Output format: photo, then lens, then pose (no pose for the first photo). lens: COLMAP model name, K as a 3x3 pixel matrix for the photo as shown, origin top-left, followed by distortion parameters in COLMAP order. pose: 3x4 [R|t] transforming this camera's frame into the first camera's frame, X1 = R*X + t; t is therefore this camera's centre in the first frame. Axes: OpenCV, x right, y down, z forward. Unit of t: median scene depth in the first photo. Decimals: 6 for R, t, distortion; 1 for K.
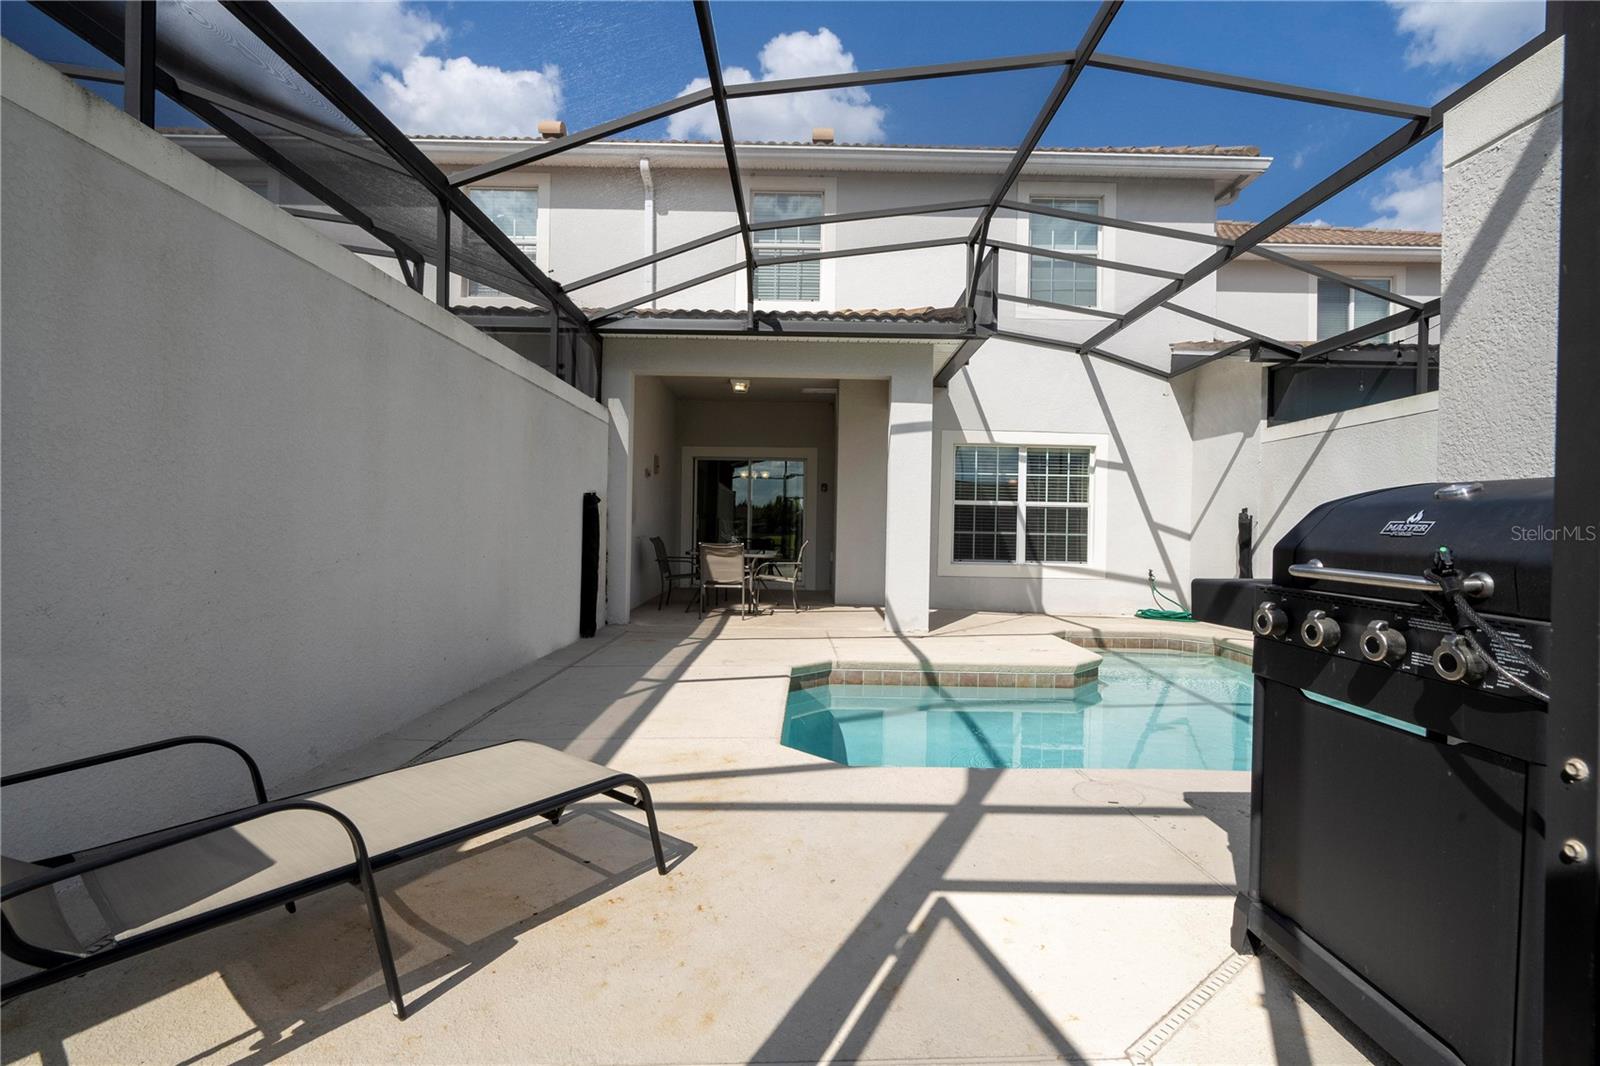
lens RADIAL K [[726.6, 0, 809.0], [0, 726.6, 532.7], [0, 0, 1]] dist [-0.001434, -0.000062]
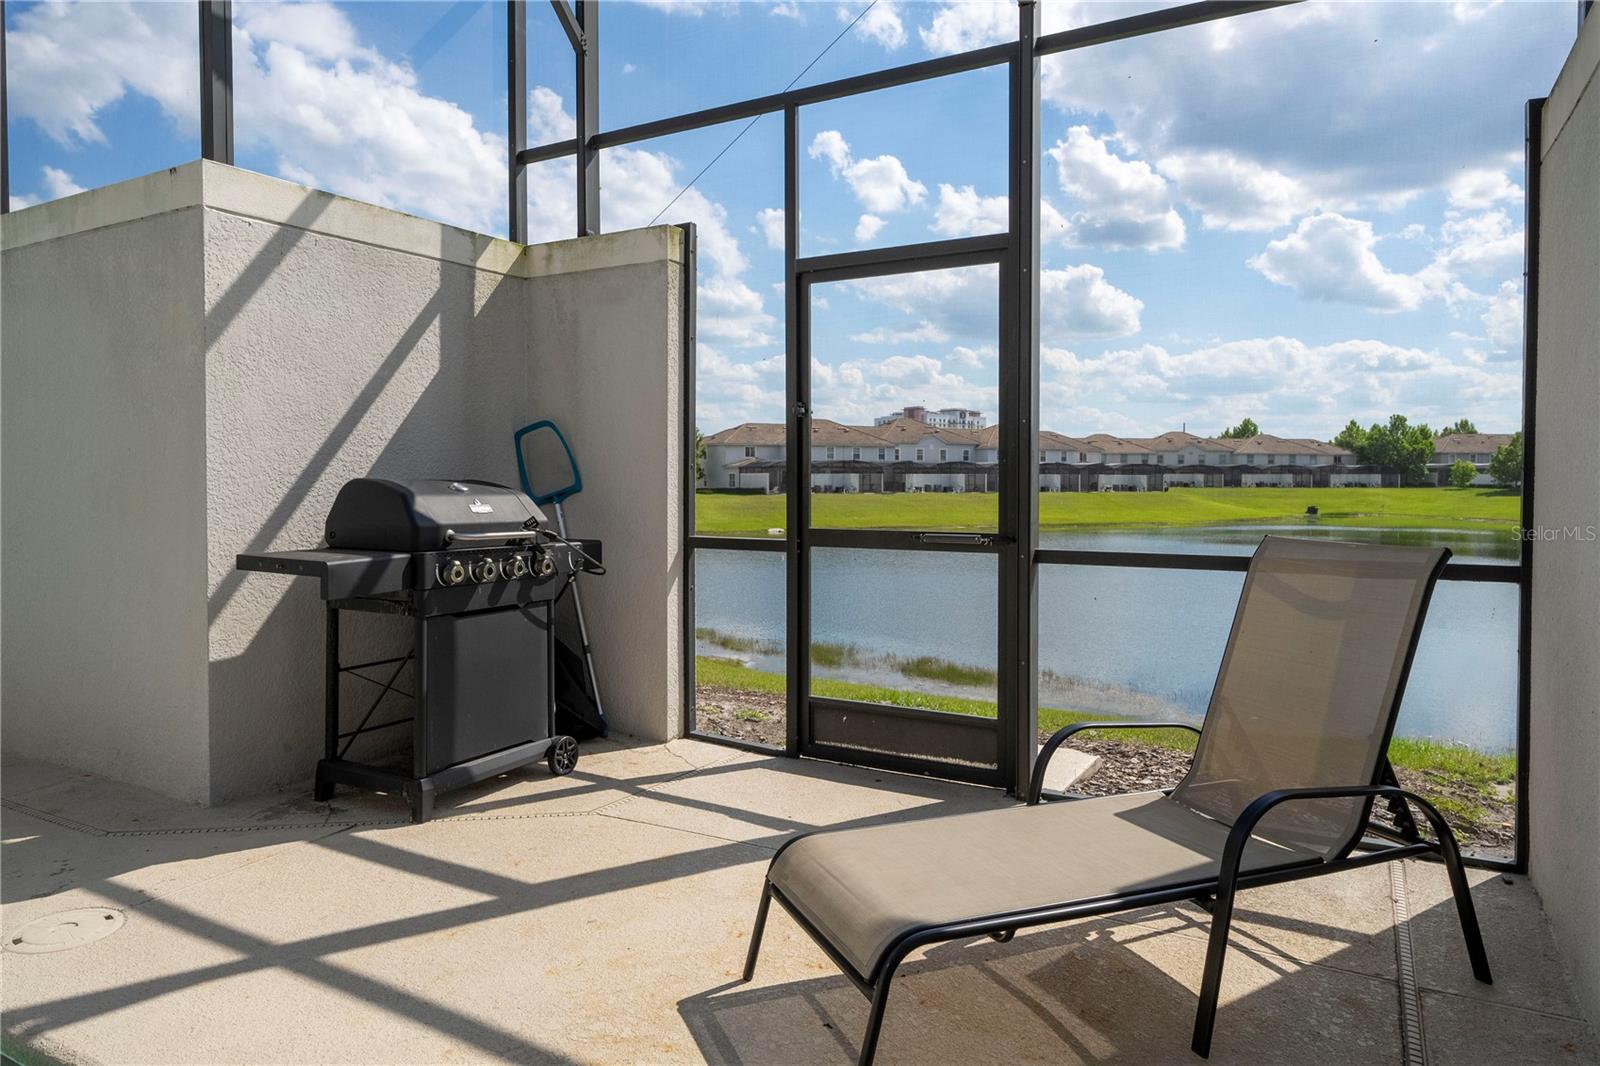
lens RADIAL K [[996.5, 0, 798.2], [0, 996.5, 502.1], [0, 0, 1]] dist [-0.003661, -0.001280]
pose [[-0.866828, -0.026636, 0.497895, -0.180857], [-0.012193, 0.999406, 0.032237, -0.016779], [-0.498457, 0.021873, -0.866638, 0.452954]]
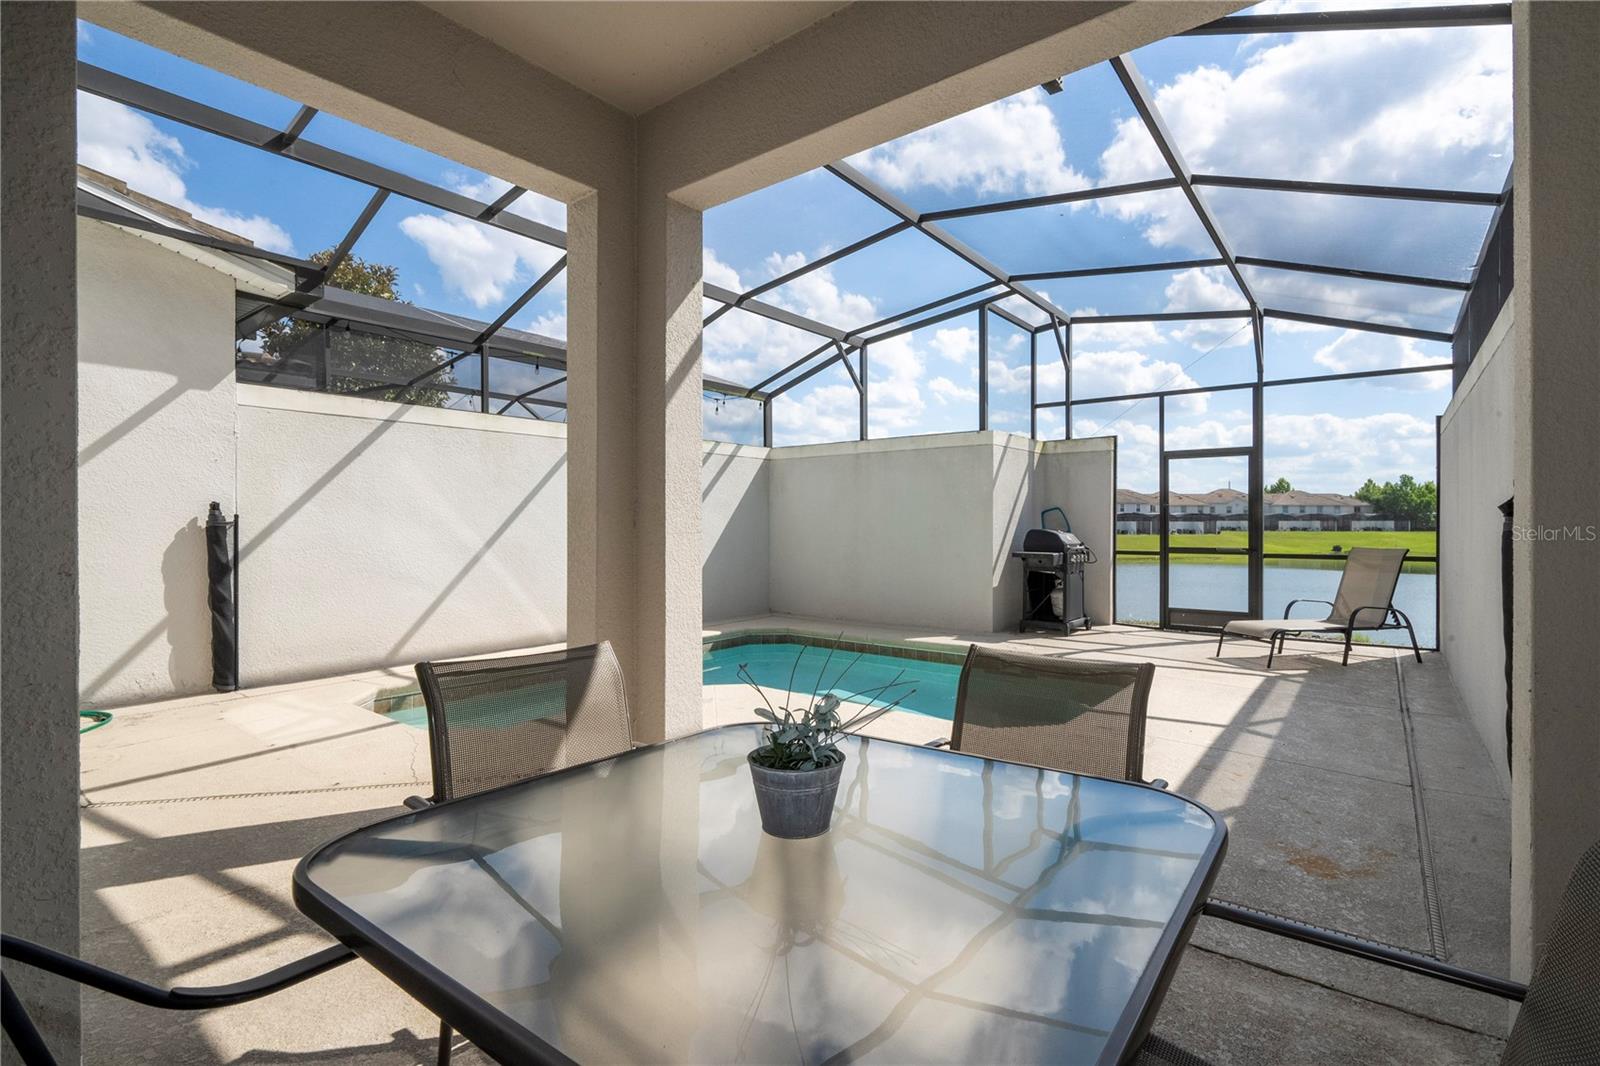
lens RADIAL K [[740.4, 0, 833.1], [0, 740.4, 529.1], [0, 0, 1]] dist [0.000238, 0.000247]
pose [[-0.801718, -0.017627, 0.597442, -0.180277], [-0.009845, 0.999819, 0.016287, -0.023856], [-0.597621, 0.007176, -0.801746, 1.060160]]
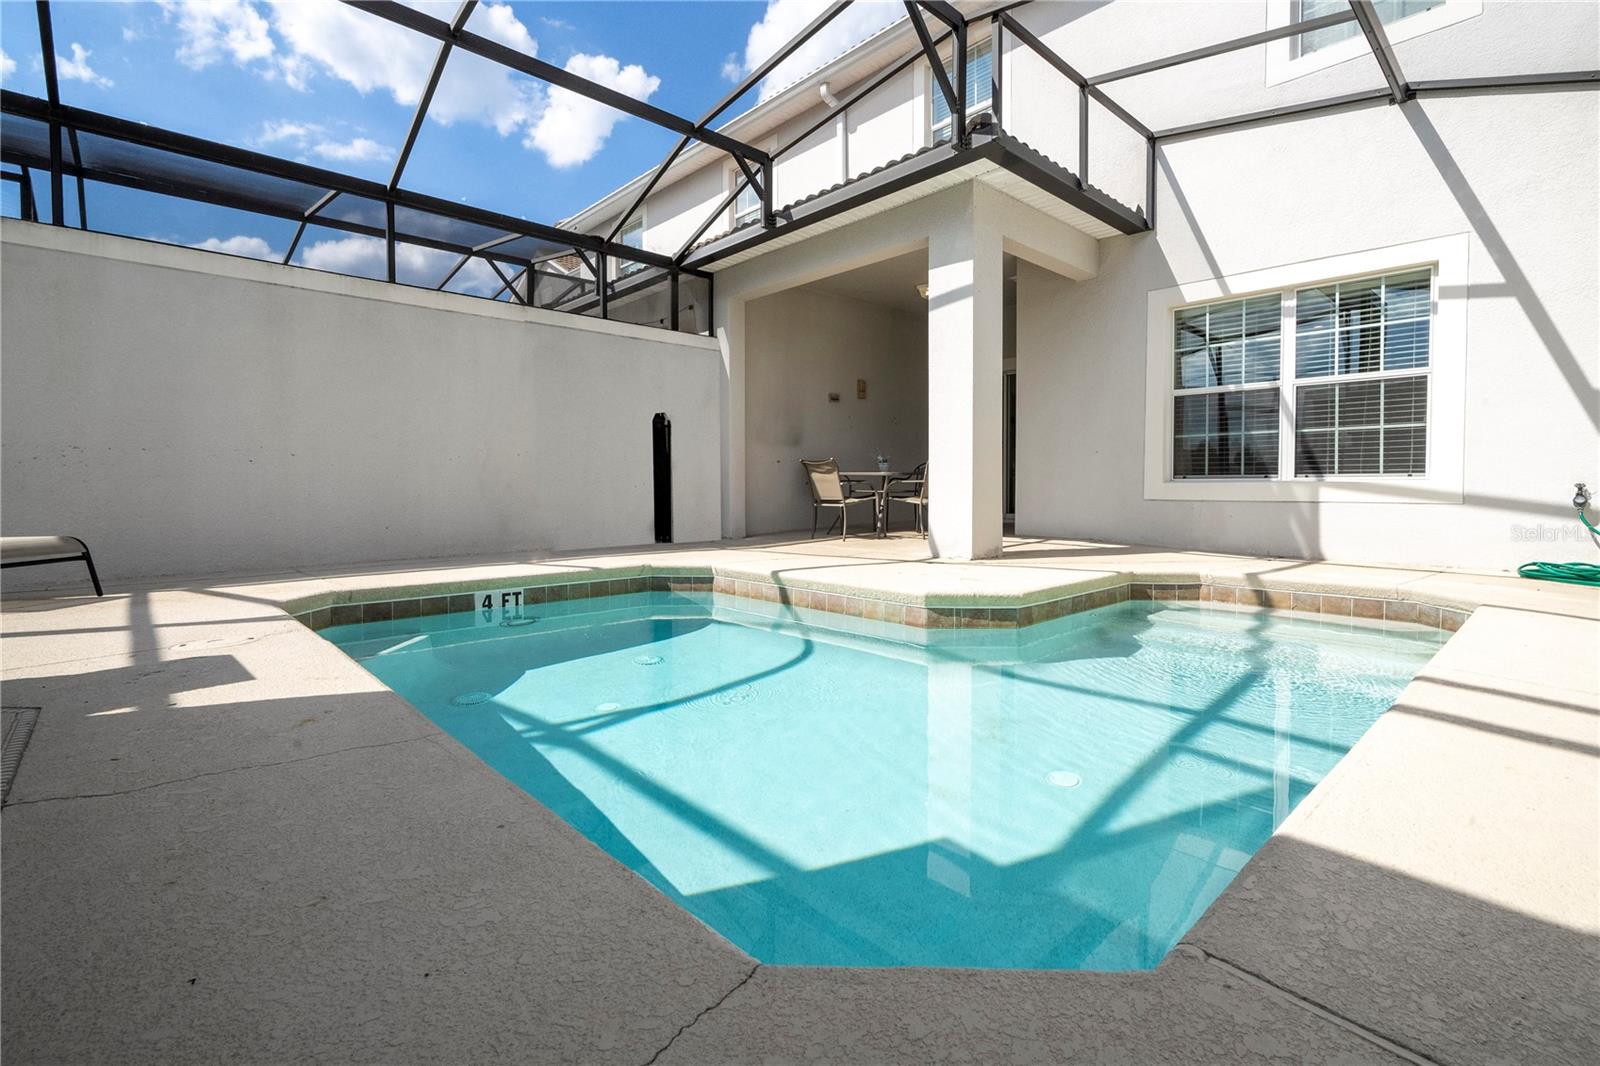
lens RADIAL K [[732.7, 0, 801.8], [0, 732.7, 509.8], [0, 0, 1]] dist [-0.003263, -0.000500]
pose [[0.679017, 0.003070, -0.734116, 0.489931], [0.012404, 0.999801, 0.015654, 0.055768], [0.734018, -0.019735, 0.678843, 0.277105]]
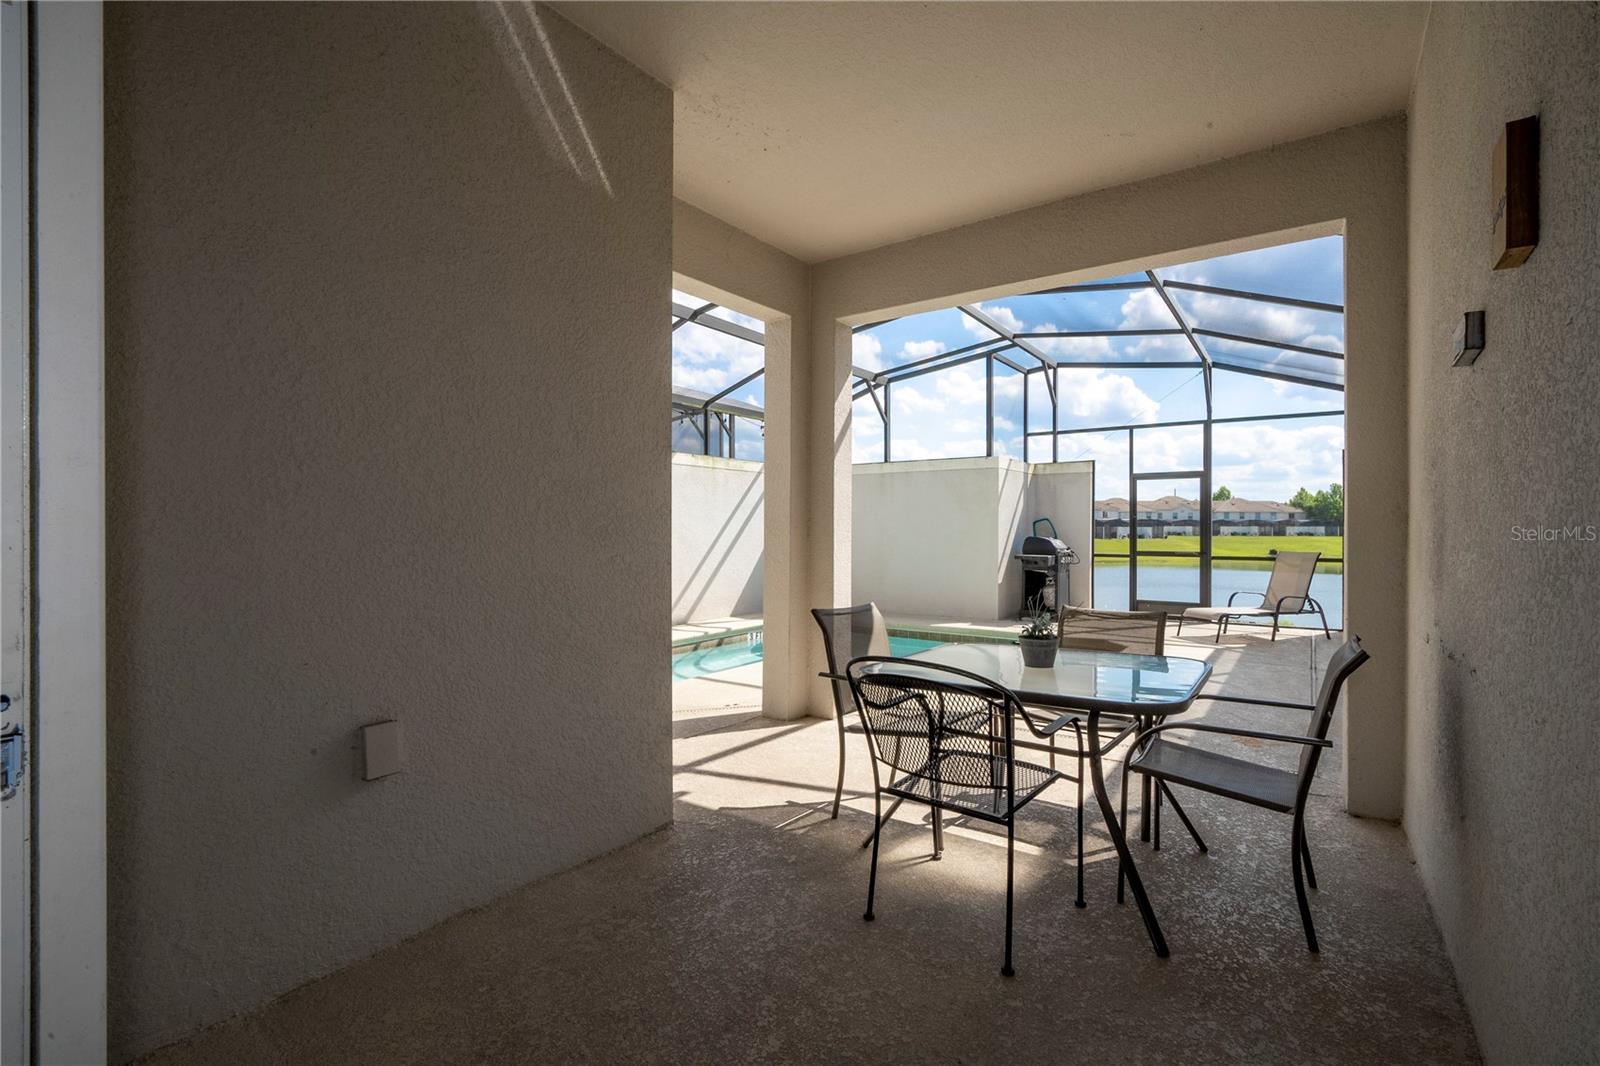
lens RADIAL K [[718.4, 0, 831.6], [0, 718.4, 530.1], [0, 0, 1]] dist [0.000296, -0.000057]
pose [[-0.828226, -0.017551, 0.560119, -0.194933], [-0.013064, 0.999843, 0.012012, -0.029870], [-0.560242, 0.002631, -0.828325, 1.252273]]
